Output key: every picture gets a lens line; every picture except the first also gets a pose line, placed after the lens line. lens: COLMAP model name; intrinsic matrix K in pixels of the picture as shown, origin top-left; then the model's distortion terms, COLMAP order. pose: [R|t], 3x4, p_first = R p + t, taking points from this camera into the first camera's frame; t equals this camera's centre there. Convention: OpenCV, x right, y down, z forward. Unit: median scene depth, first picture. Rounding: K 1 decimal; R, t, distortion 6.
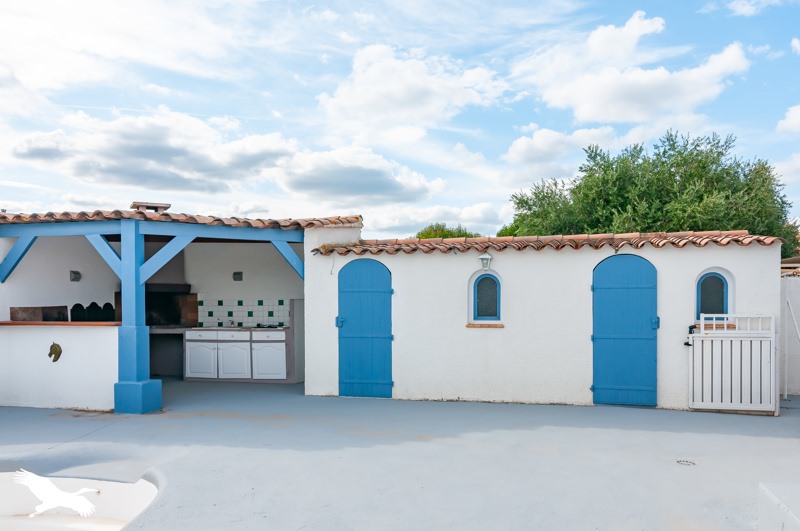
lens RADIAL K [[618.8, 0, 400.2], [0, 618.8, 313.1], [0, 0, 1]] dist [-0.004113, -0.001107]
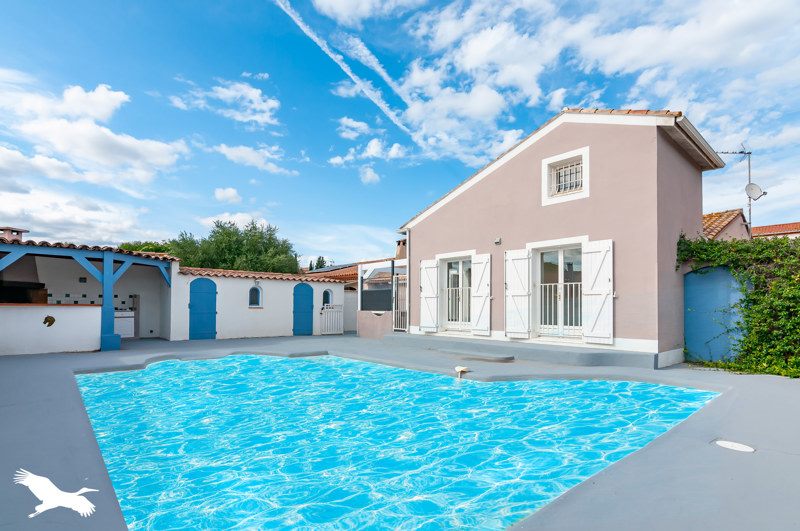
lens RADIAL K [[399.3, 0, 400.1], [0, 399.3, 305.4], [0, 0, 1]] dist [-0.000180, -0.000035]
pose [[0.578583, 0.010387, 0.815557, -0.847354], [0.001537, 0.999903, -0.013826, 0.034202], [-0.815622, 0.009253, 0.578511, -0.432867]]
